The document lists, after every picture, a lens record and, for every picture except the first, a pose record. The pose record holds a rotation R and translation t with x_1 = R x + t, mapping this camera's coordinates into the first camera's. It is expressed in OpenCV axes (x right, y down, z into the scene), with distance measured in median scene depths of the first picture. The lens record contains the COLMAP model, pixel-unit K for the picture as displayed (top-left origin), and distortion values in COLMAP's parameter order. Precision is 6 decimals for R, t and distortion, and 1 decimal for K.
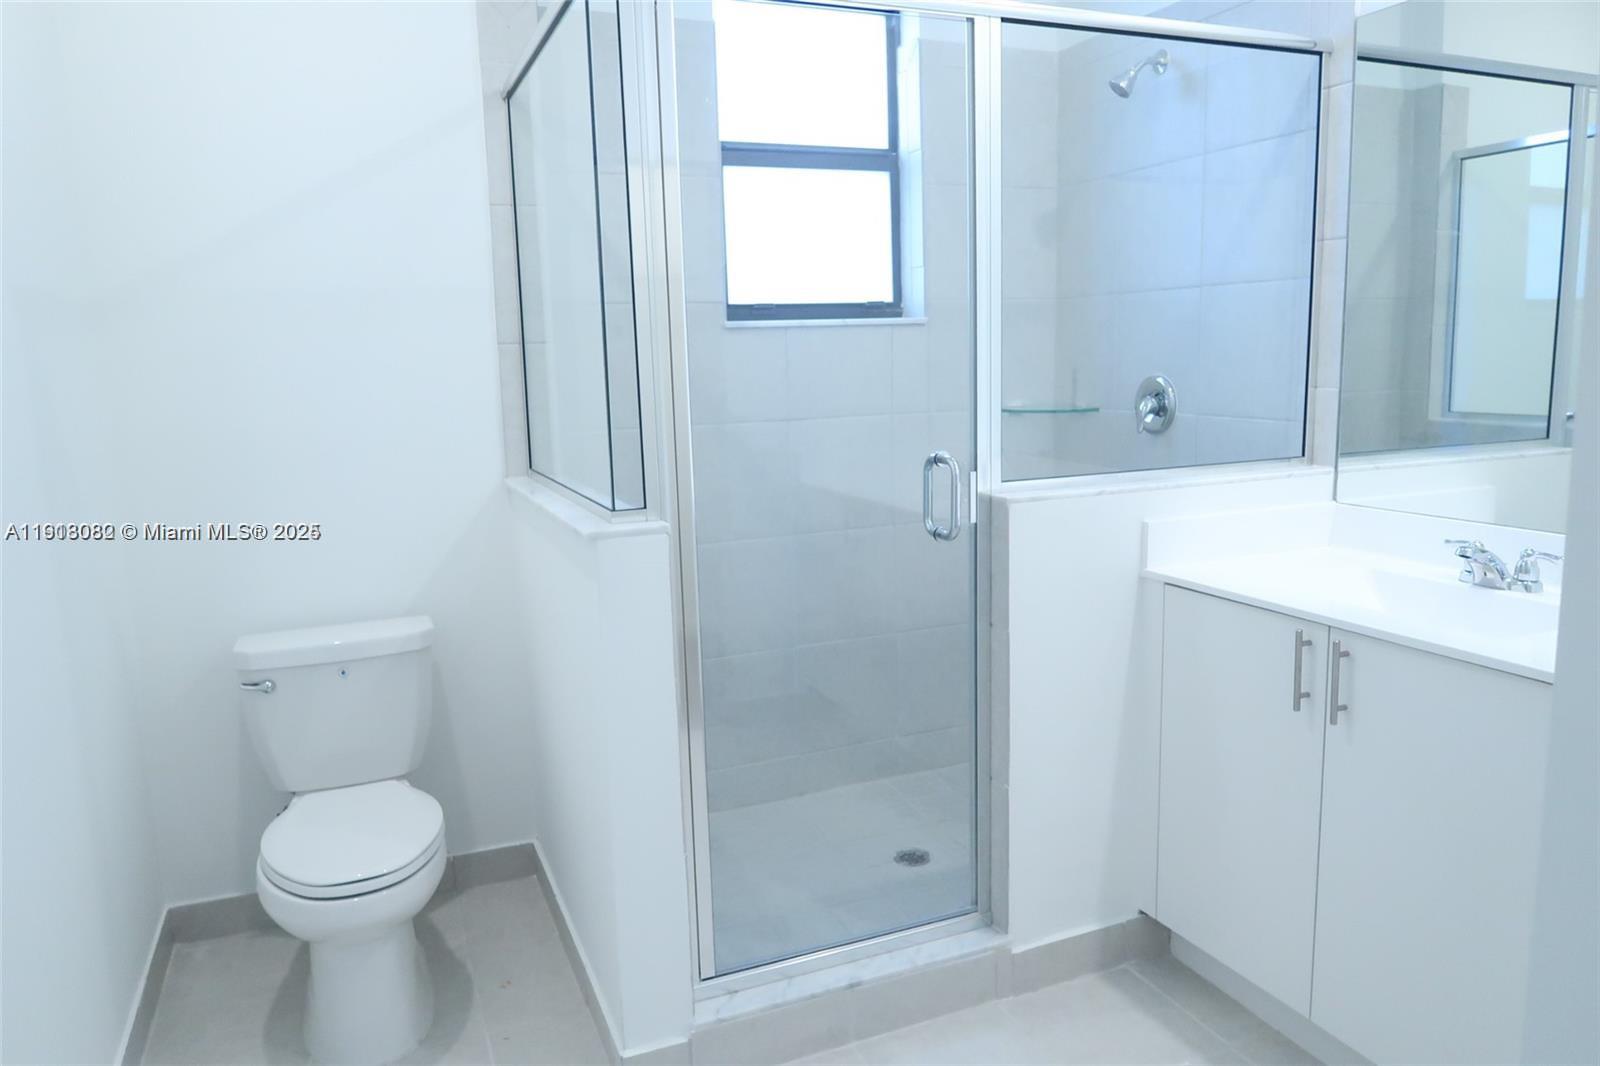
lens RADIAL K [[1101.9, 0, 804.4], [0, 1101.9, 526.2], [0, 0, 1]] dist [-0.024998, 0.007934]
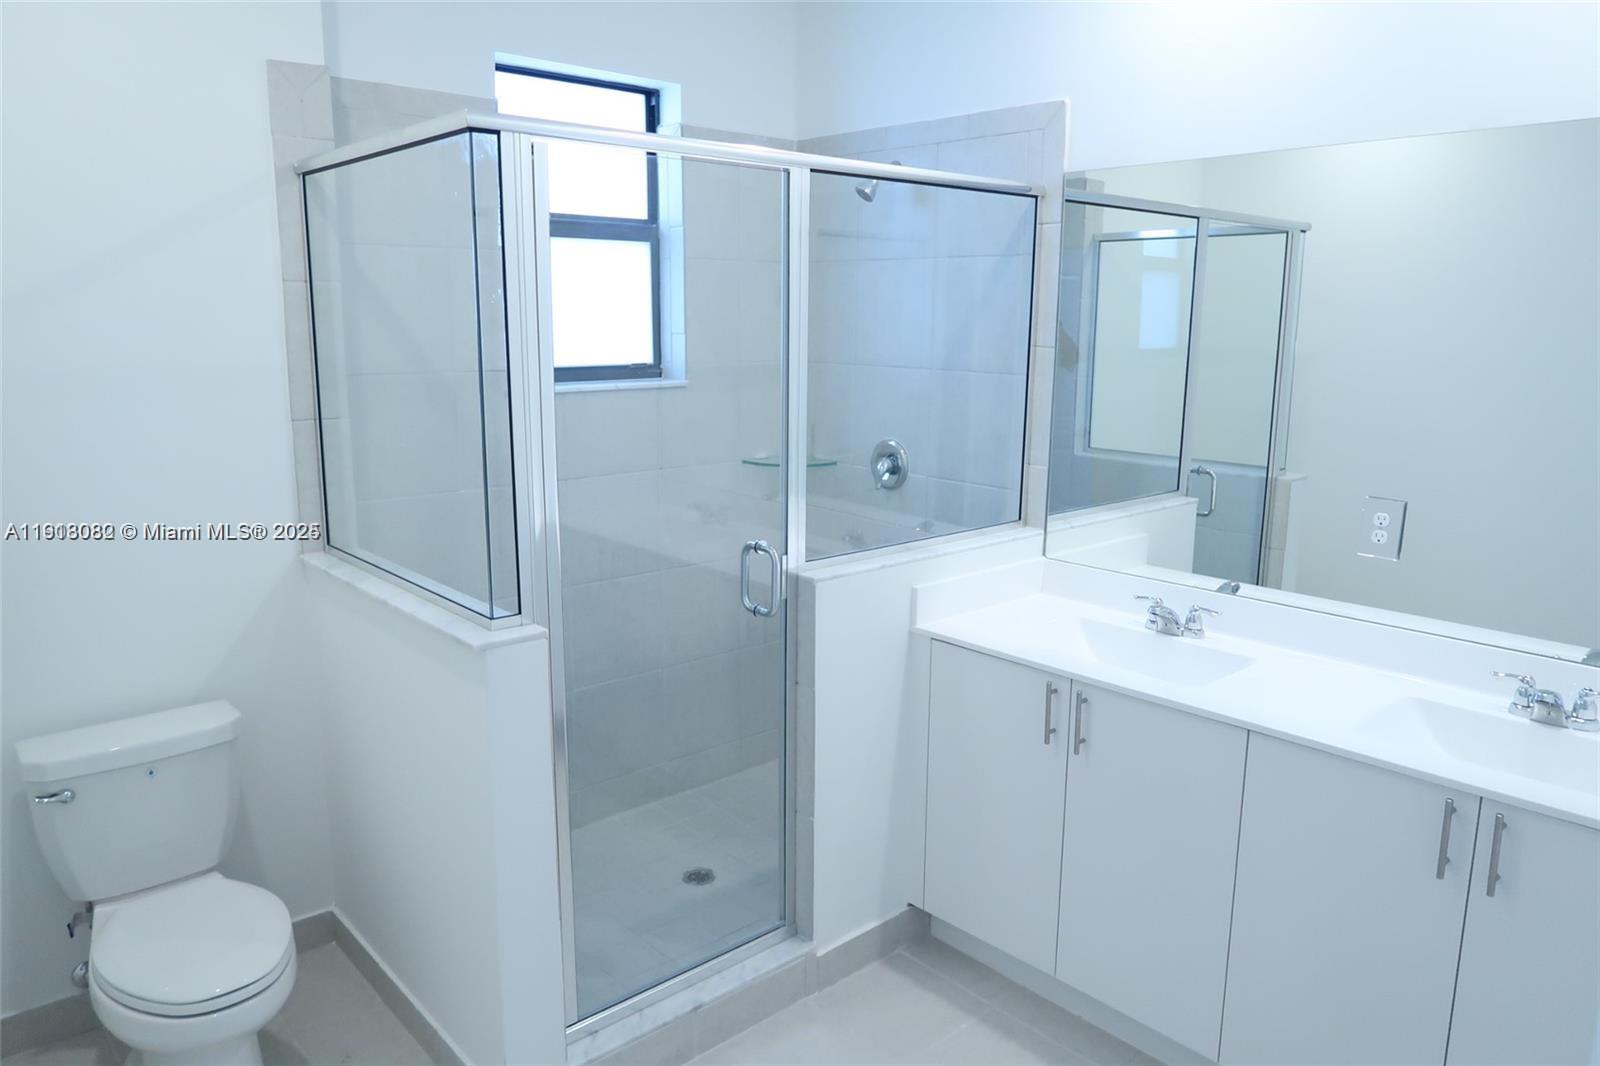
lens RADIAL K [[1101.9, 0, 804.4], [0, 1101.9, 526.2], [0, 0, 1]] dist [-0.024998, 0.007934]
pose [[0.945349, -0.027782, 0.324875, -0.187706], [0.017632, 0.999261, 0.034144, -0.109977], [-0.325584, -0.026550, 0.945140, -0.095387]]
